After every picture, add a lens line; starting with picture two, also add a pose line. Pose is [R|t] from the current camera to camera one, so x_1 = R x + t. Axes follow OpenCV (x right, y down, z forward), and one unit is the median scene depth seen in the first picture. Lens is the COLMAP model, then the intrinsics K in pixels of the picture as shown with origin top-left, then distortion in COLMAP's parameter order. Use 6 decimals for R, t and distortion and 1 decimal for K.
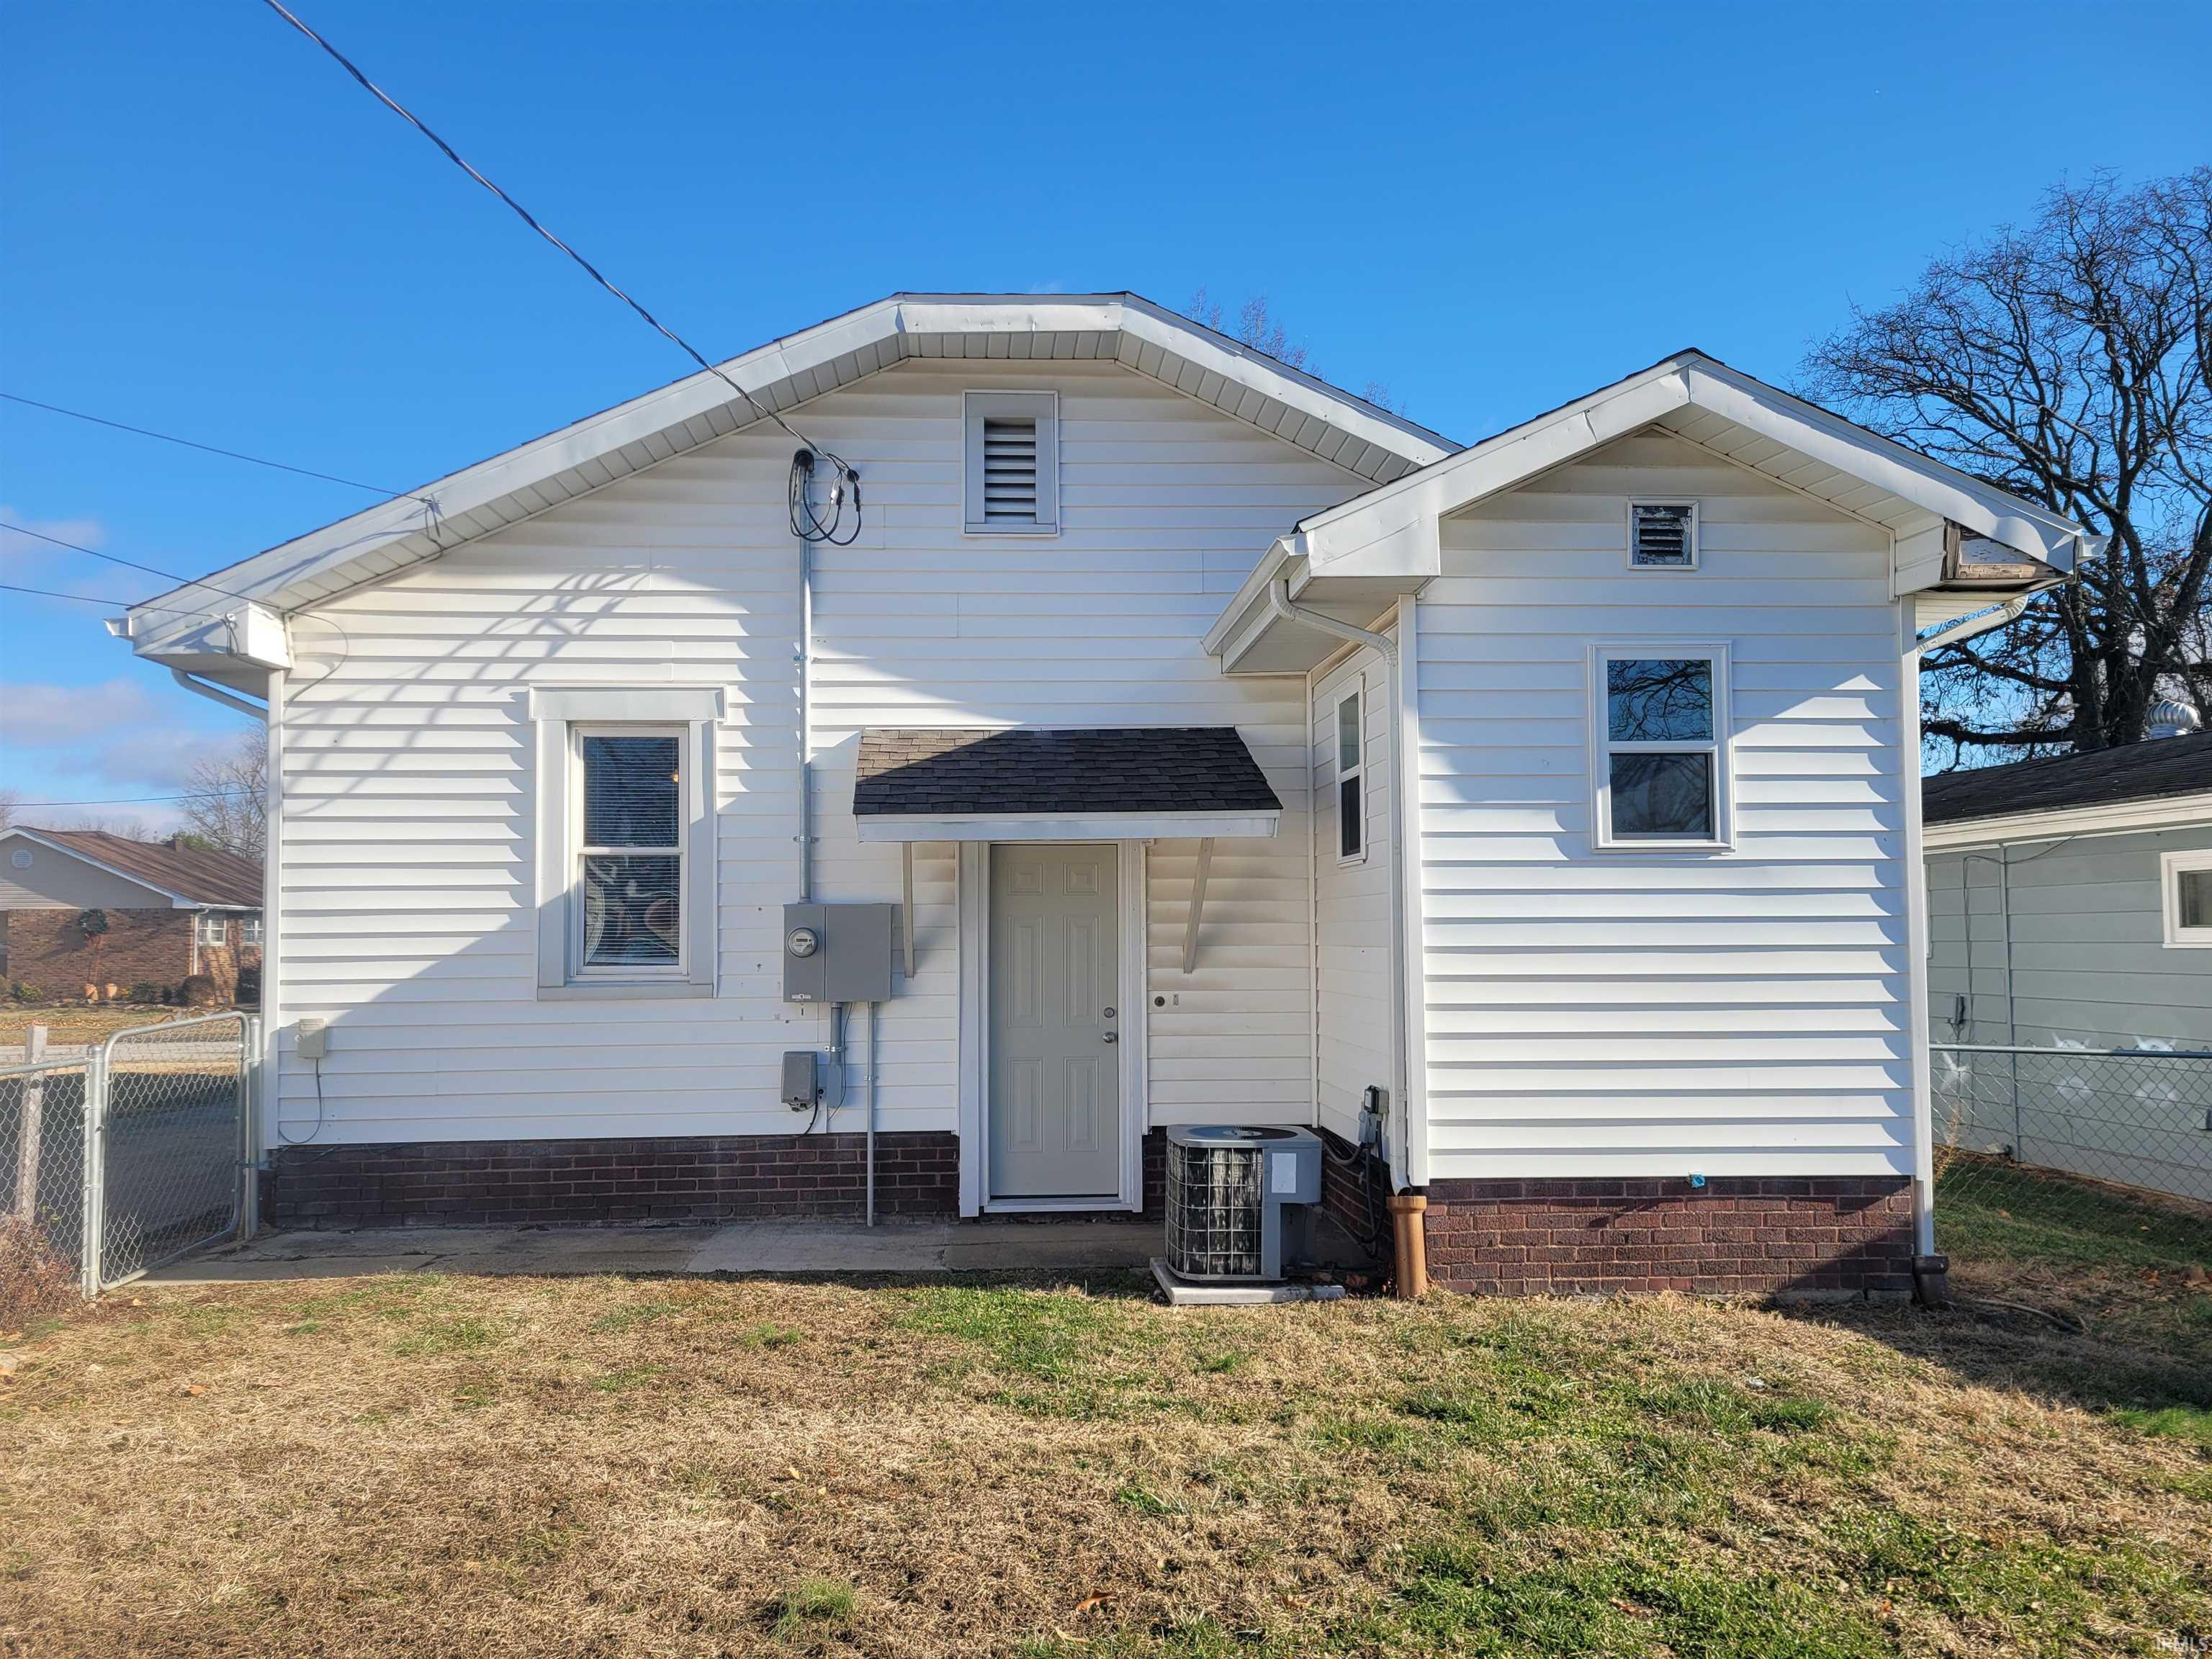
lens RADIAL K [[1650.7, 0, 1103.5], [0, 1650.7, 841.1], [0, 0, 1]] dist [0.045962, 0.005529]
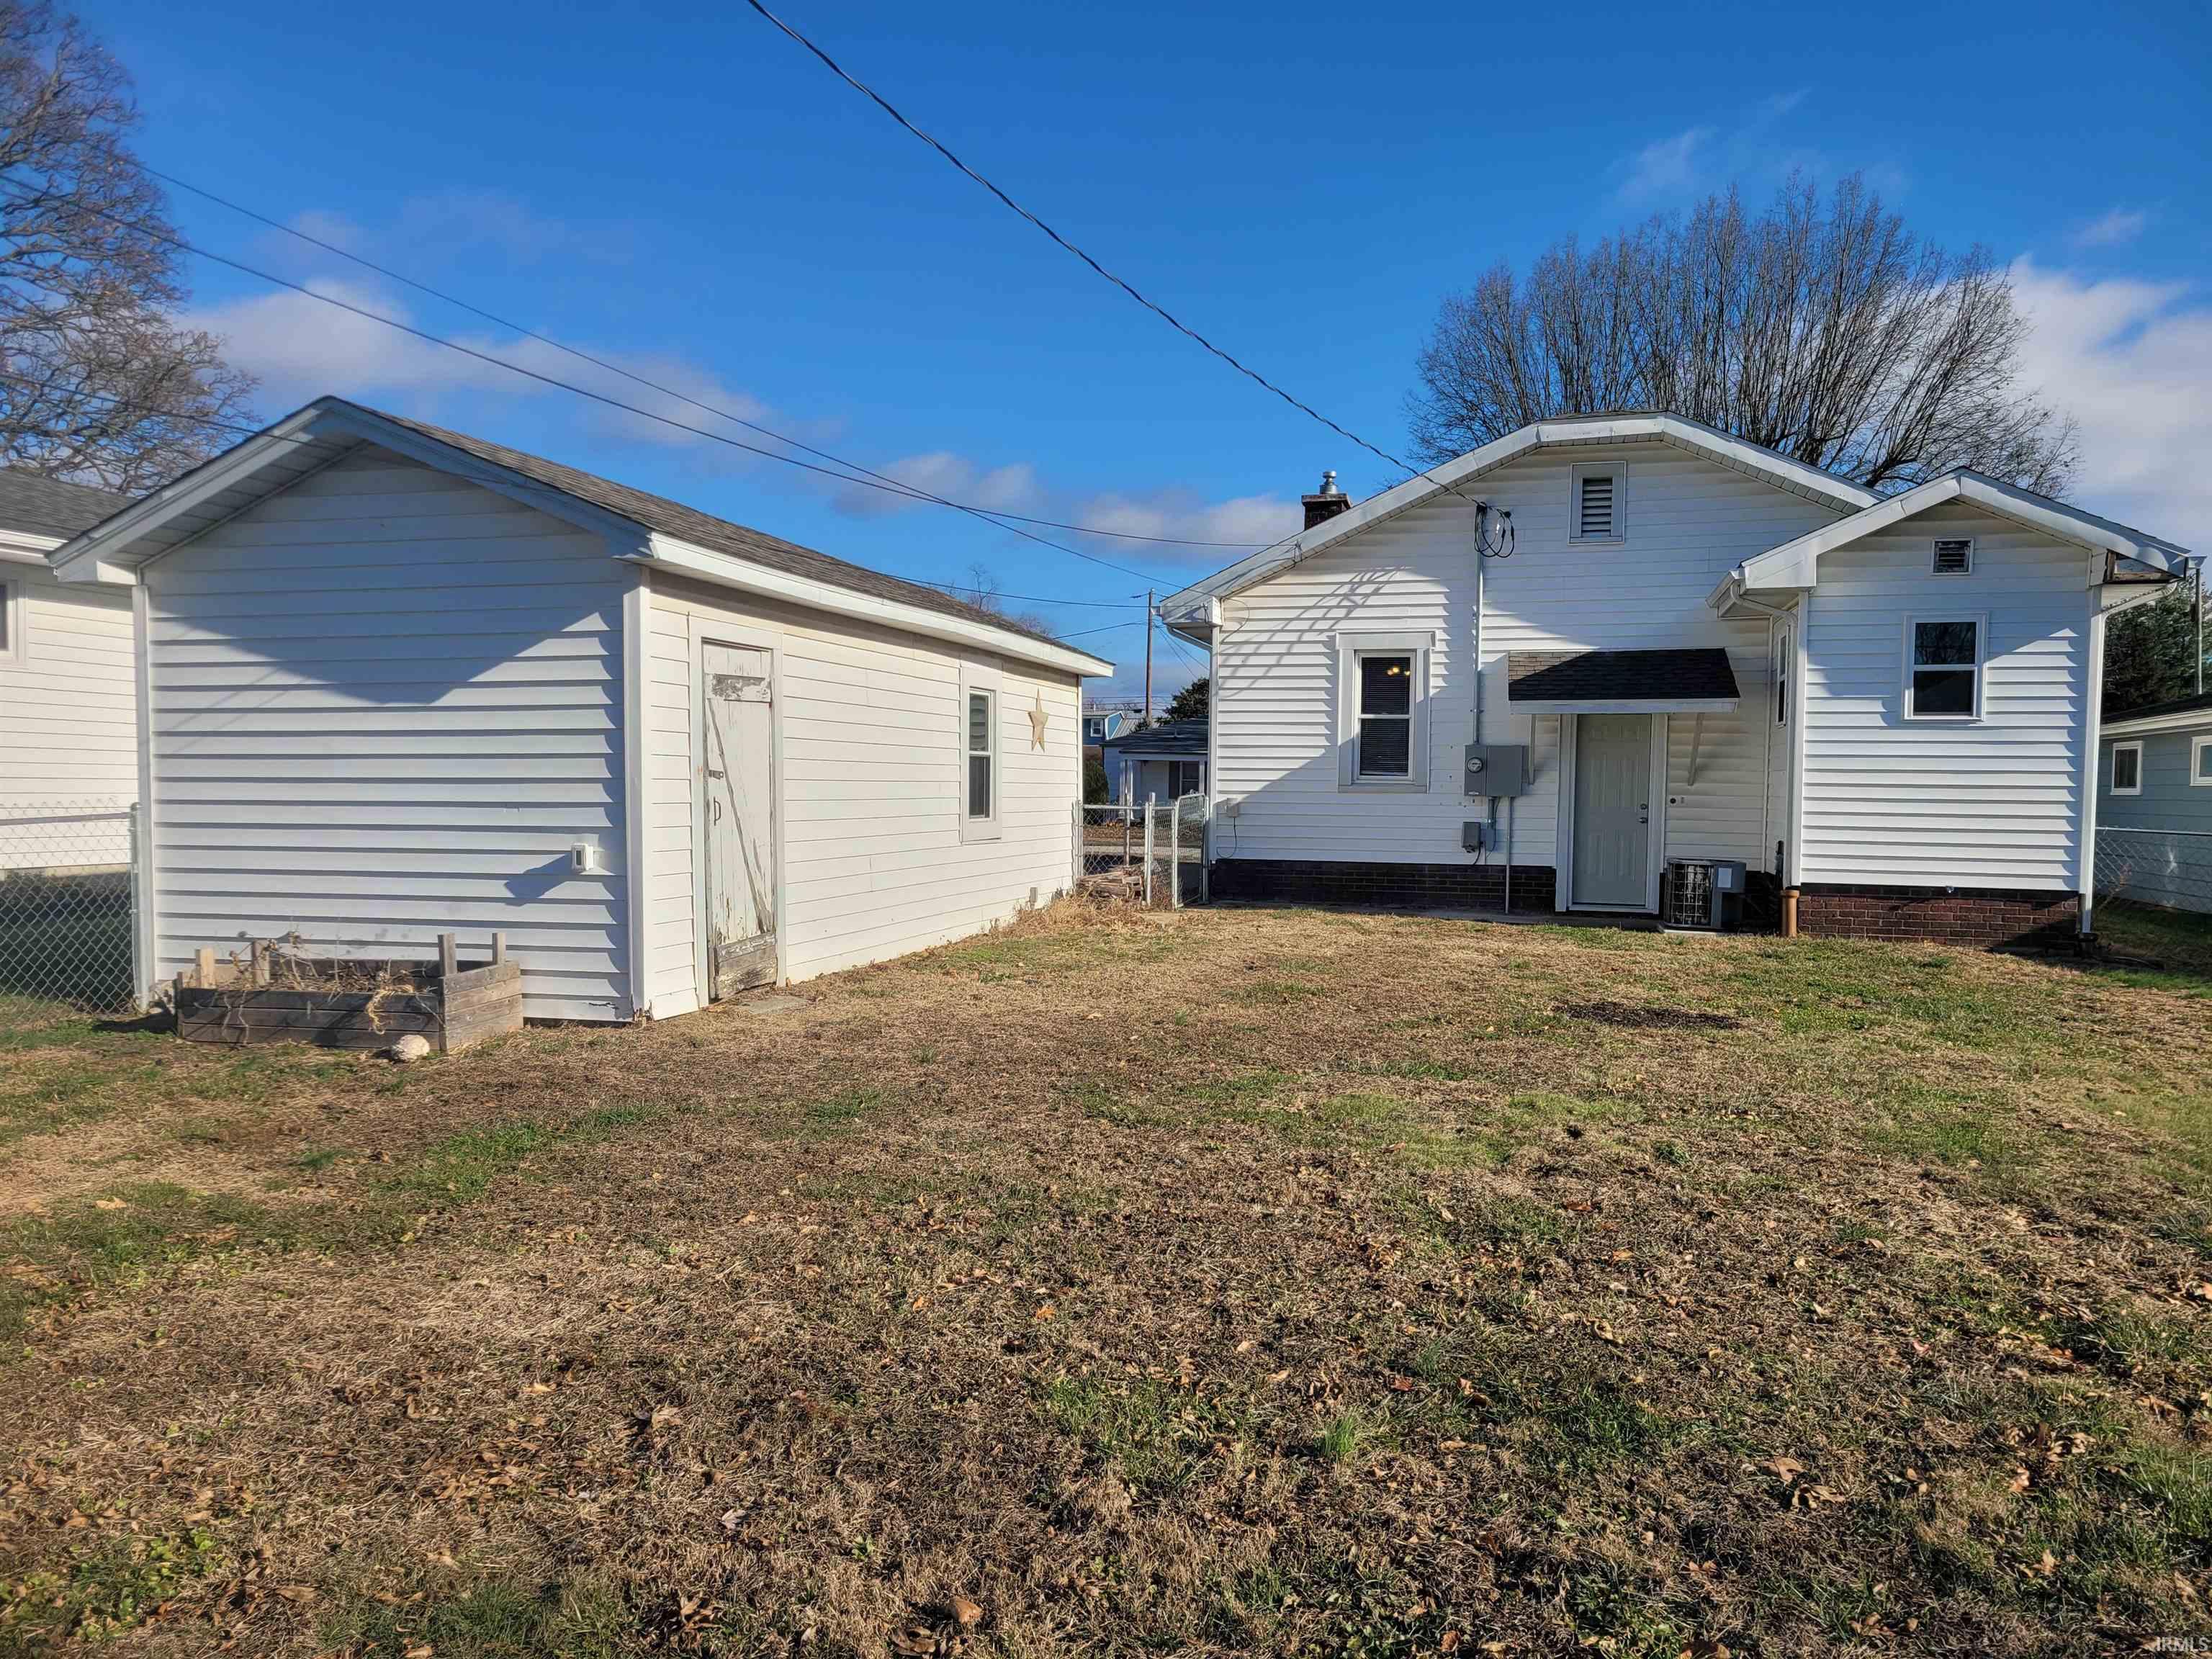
lens RADIAL K [[1650.7, 0, 1100.7], [0, 1650.7, 852.3], [0, 0, 1]] dist [0.045962, 0.005529]
pose [[0.942467, 0.034666, -0.332496, 0.052894], [-0.002143, 0.995215, 0.097685, -0.025552], [0.334291, -0.091352, 0.938032, -0.989882]]
